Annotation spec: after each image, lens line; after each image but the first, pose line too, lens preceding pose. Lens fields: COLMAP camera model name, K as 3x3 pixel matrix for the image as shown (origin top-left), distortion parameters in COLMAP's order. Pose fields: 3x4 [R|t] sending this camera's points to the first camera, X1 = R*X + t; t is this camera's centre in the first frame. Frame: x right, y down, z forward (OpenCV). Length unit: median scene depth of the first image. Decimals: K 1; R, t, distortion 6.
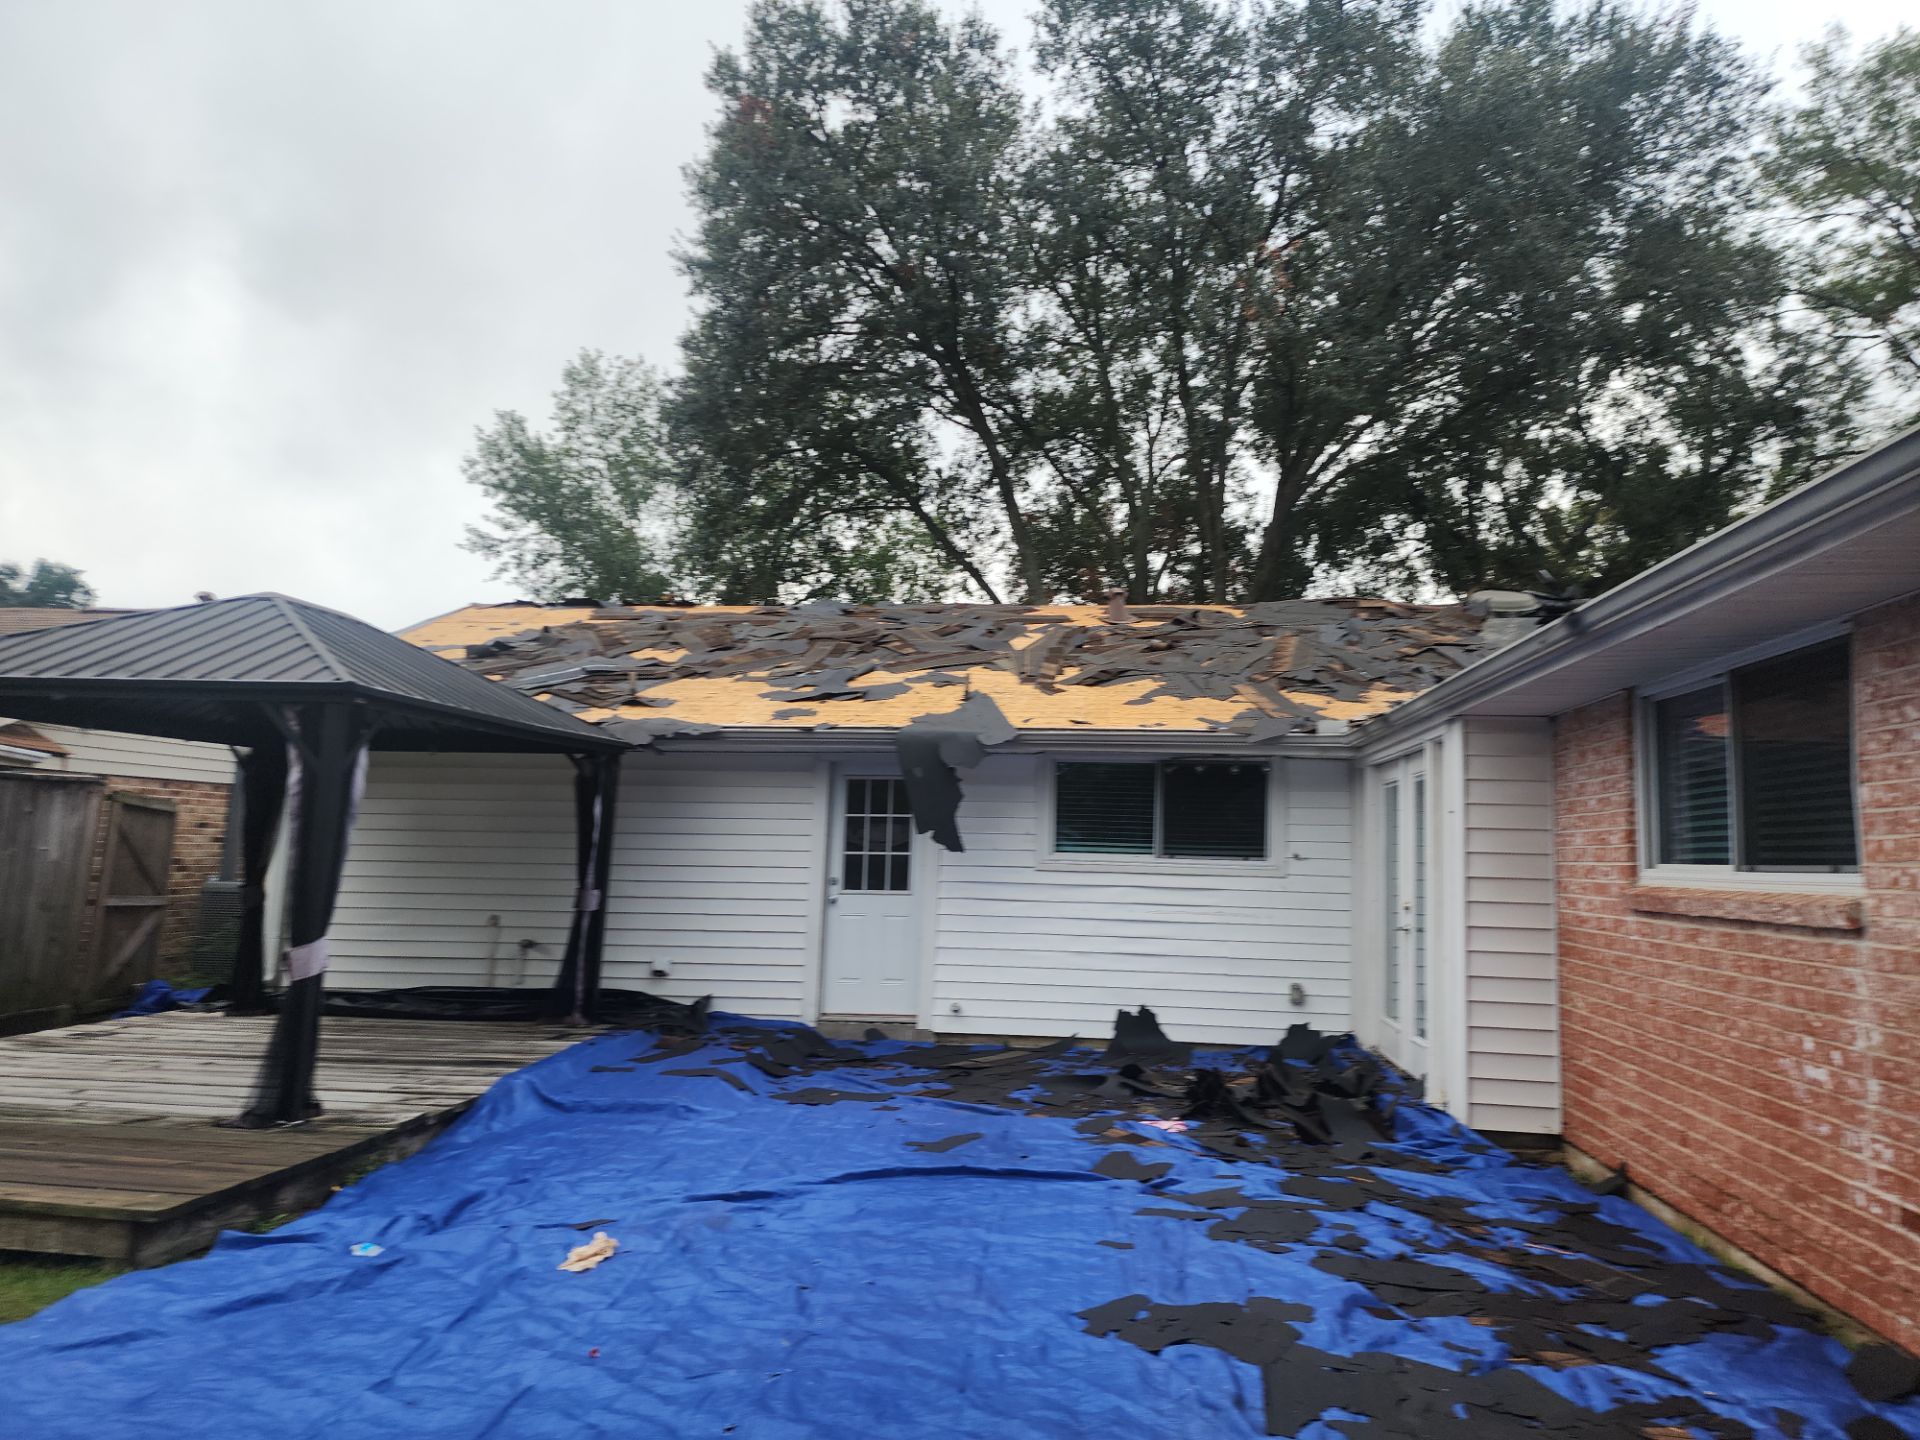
lens RADIAL K [[1323.2, 0, 955.3], [0, 1323.2, 715.5], [0, 0, 1]] dist [0.090309, -0.040796]
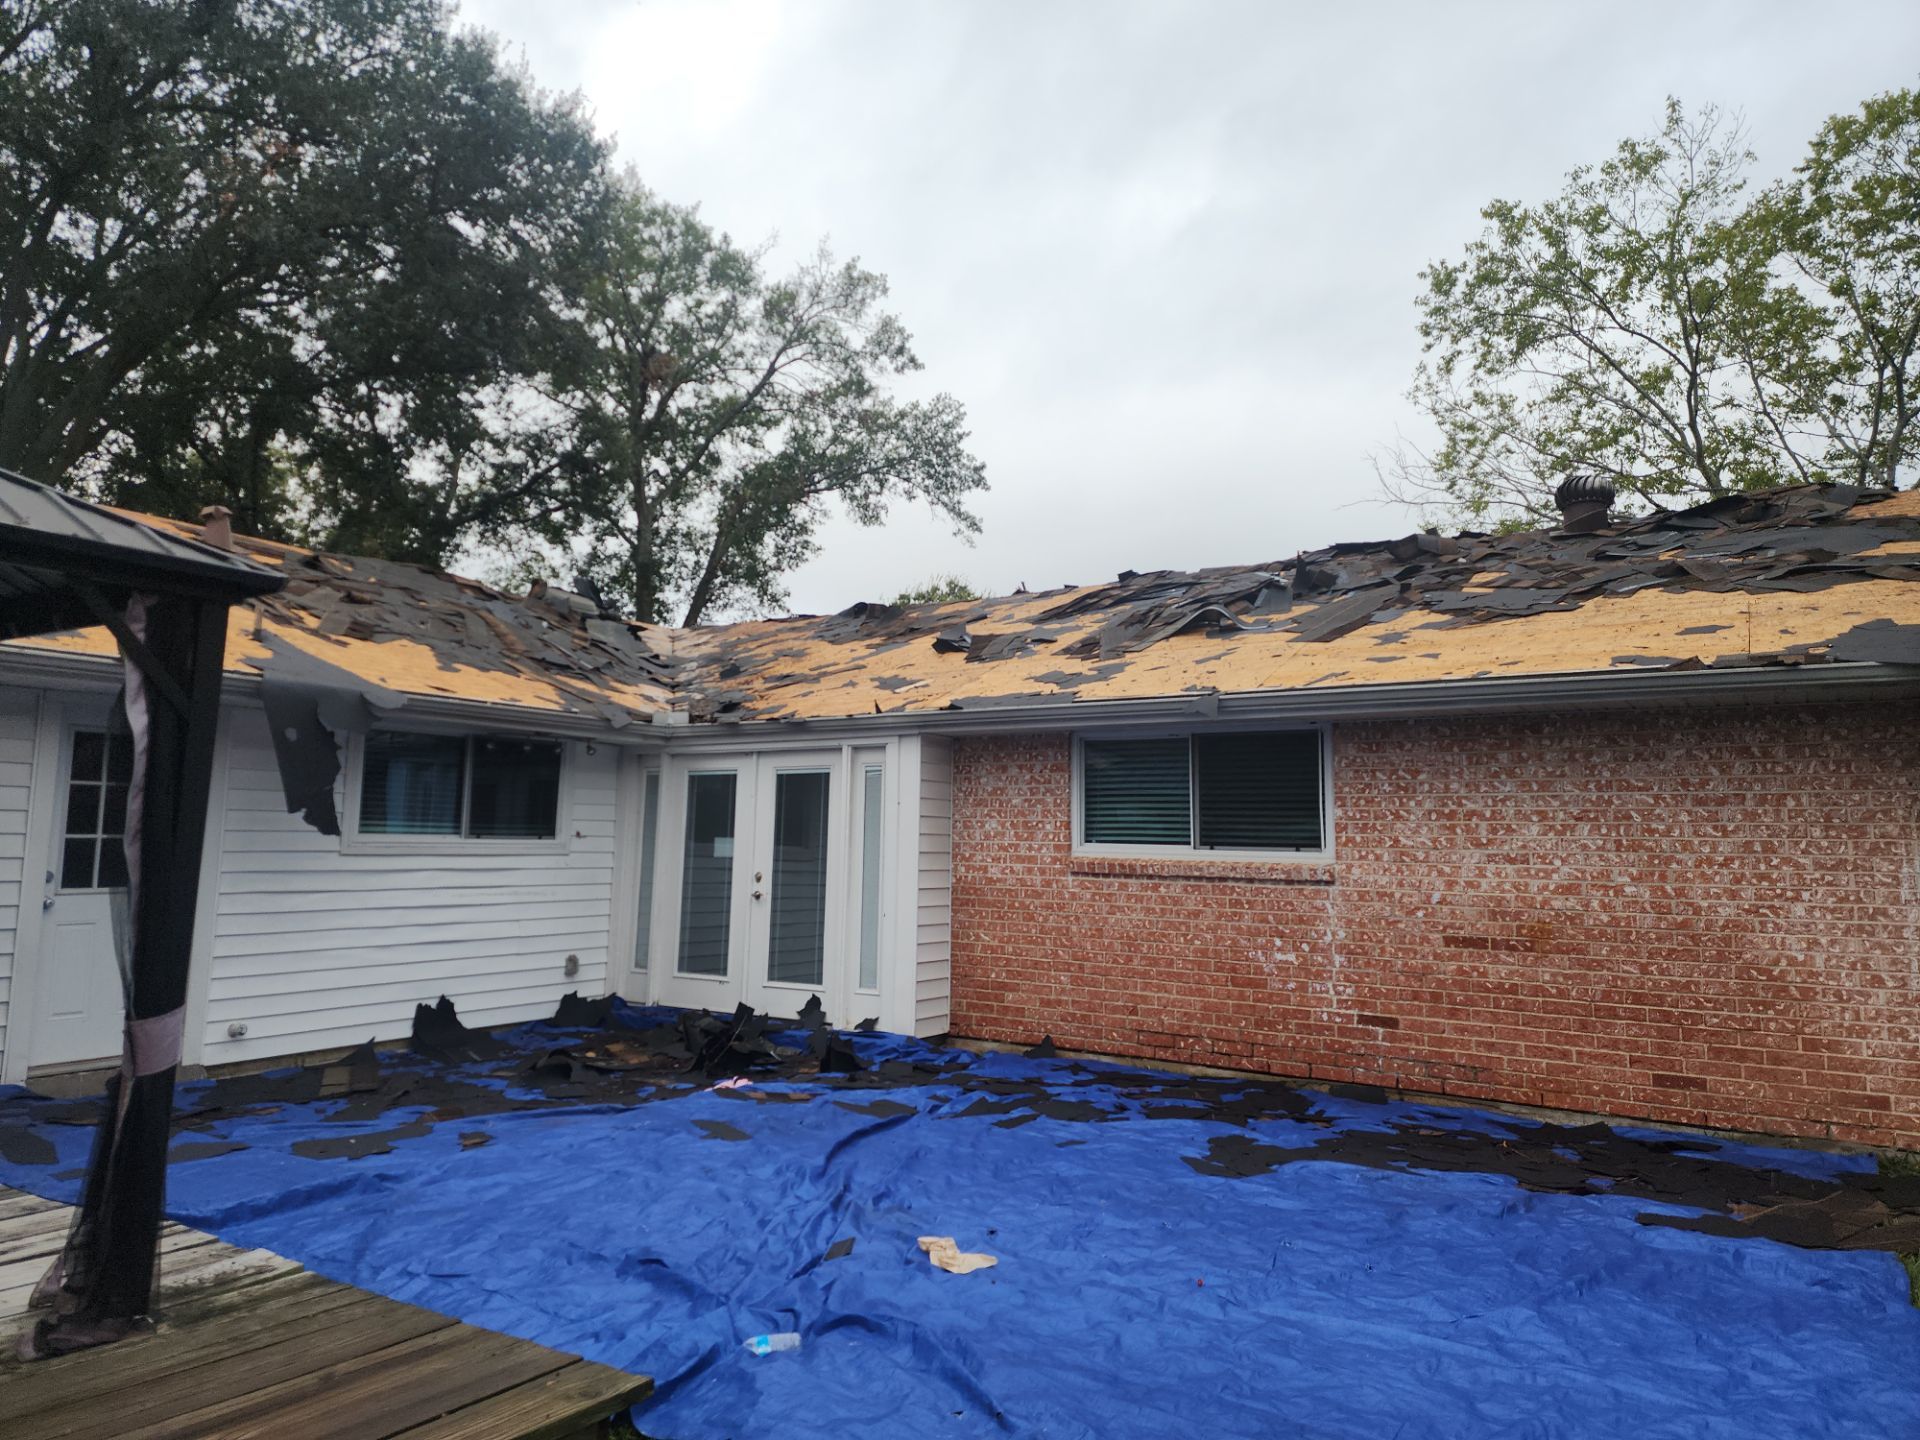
lens RADIAL K [[1289.2, 0, 972.1], [0, 1289.2, 718.5], [0, 0, 1]] dist [0.092402, -0.003008]
pose [[0.448420, 0.076373, 0.890554, -0.501866], [-0.102177, 0.994191, -0.033812, 0.016898], [-0.887964, -0.075832, 0.453619, 0.253882]]
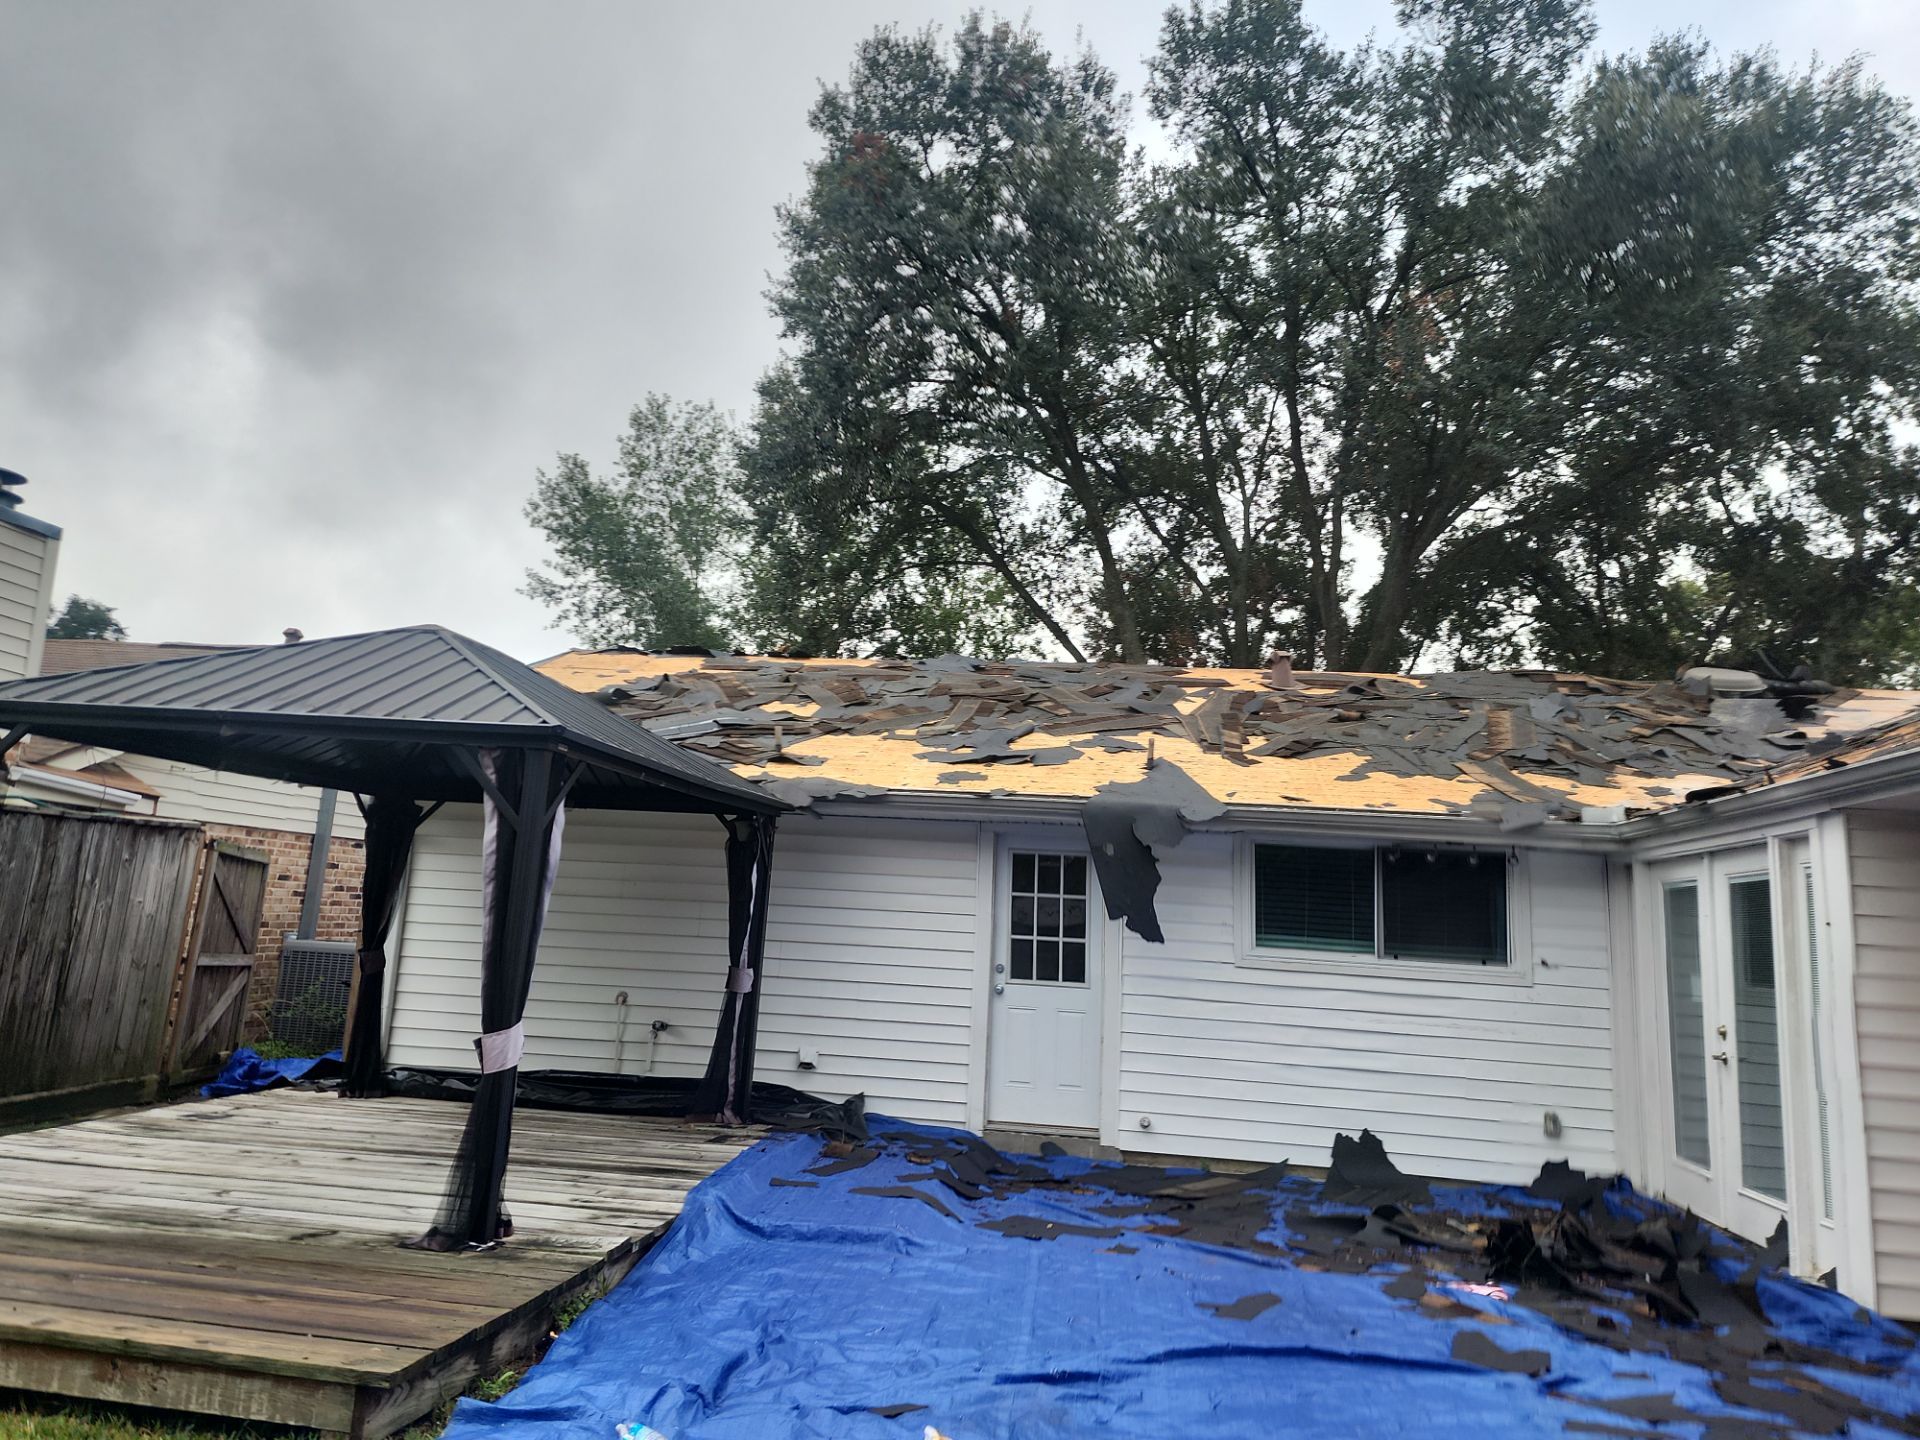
lens RADIAL K [[1323.2, 0, 883.4], [0, 1323.2, 711.2], [0, 0, 1]] dist [0.090309, -0.040796]
pose [[0.999303, 0.032592, -0.018199, -0.157730], [-0.033538, 0.997959, -0.054350, 0.004285], [0.016390, 0.054923, 0.998356, 0.099914]]
